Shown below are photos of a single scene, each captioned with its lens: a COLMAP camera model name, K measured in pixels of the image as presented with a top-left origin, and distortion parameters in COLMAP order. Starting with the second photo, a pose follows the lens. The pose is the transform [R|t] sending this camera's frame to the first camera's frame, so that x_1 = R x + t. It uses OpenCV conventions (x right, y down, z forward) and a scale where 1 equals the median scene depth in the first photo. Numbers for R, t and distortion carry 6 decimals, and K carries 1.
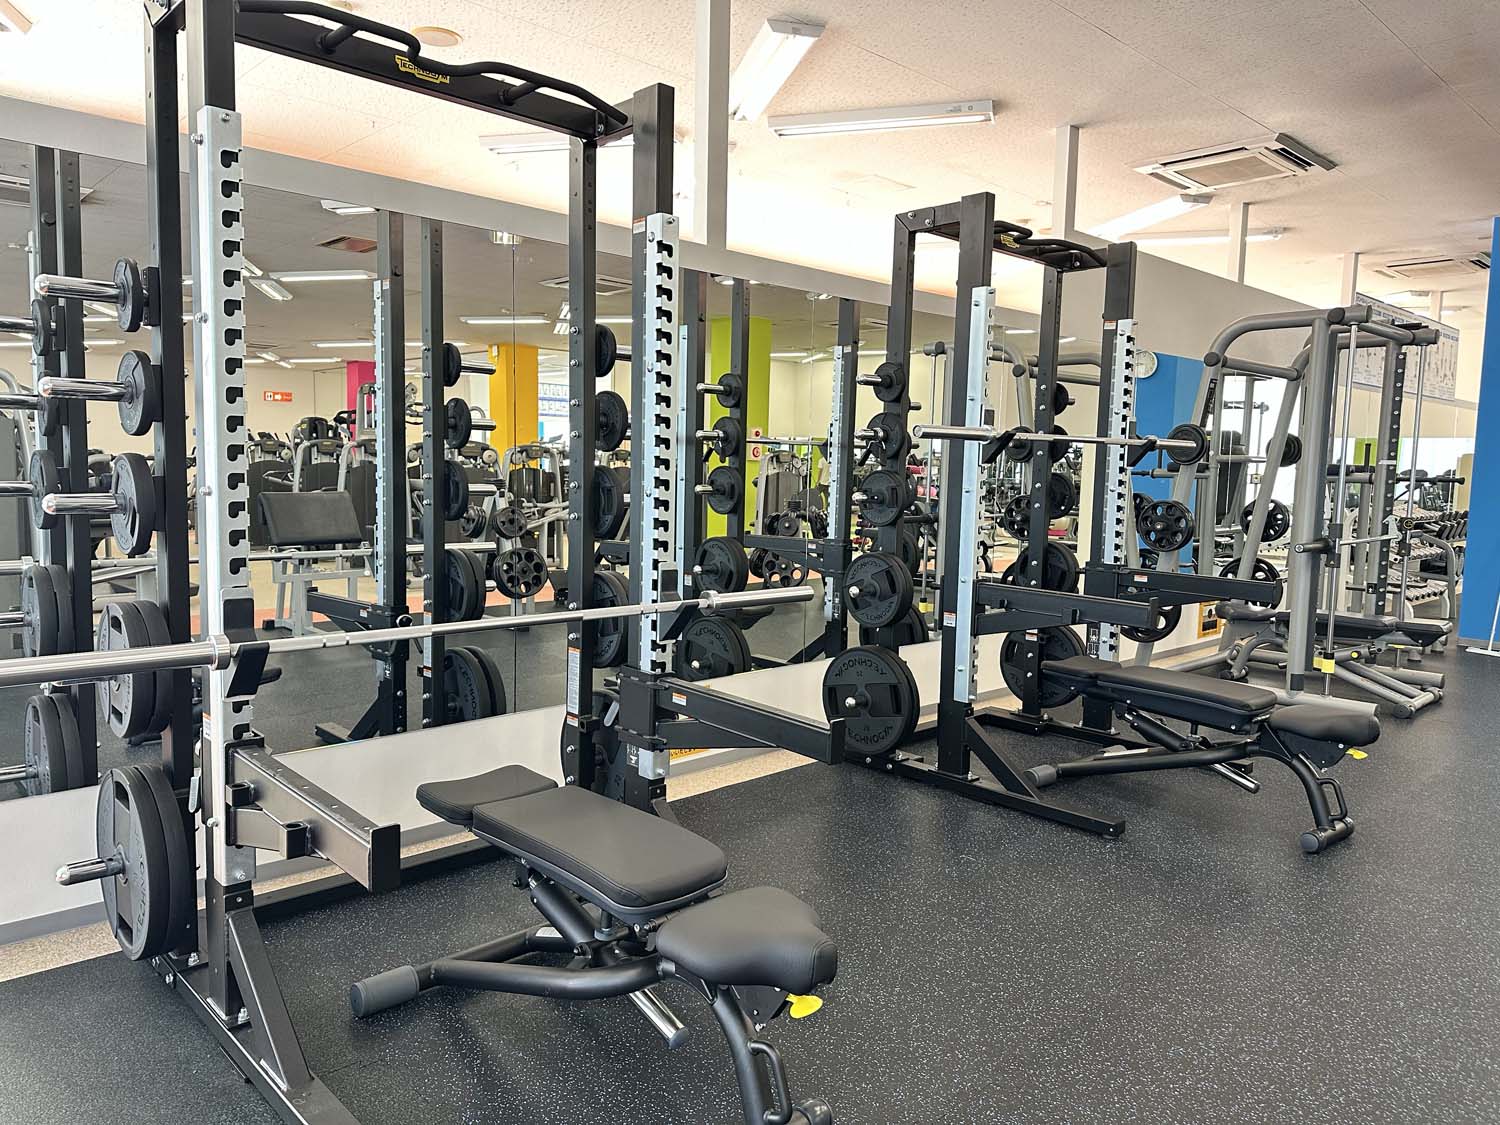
lens RADIAL K [[1041.7, 0, 760.8], [0, 1041.7, 558.9], [0, 0, 1]] dist [0.124023, -0.177575]
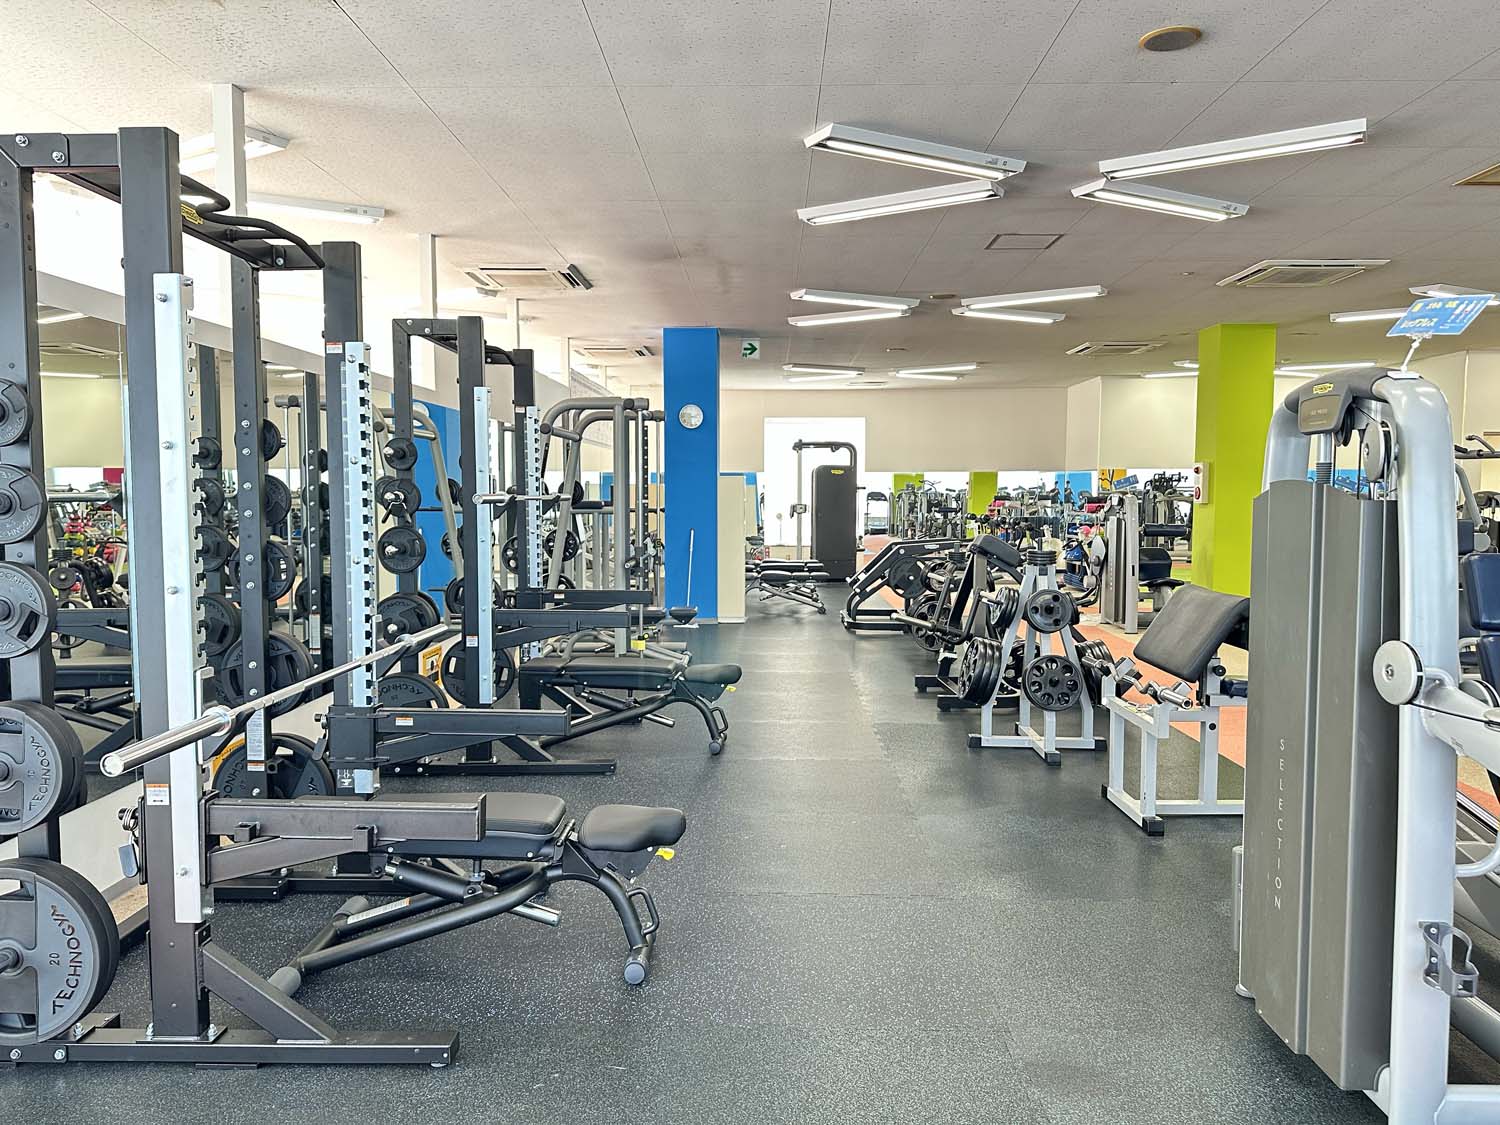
lens RADIAL K [[1041.7, 0, 760.8], [0, 1041.7, 558.9], [0, 0, 1]] dist [0.124023, -0.177575]
pose [[0.698012, -0.066923, 0.712952, -0.469294], [0.079138, 0.996734, 0.016081, -0.034358], [-0.711699, 0.045197, 0.701029, -0.153183]]
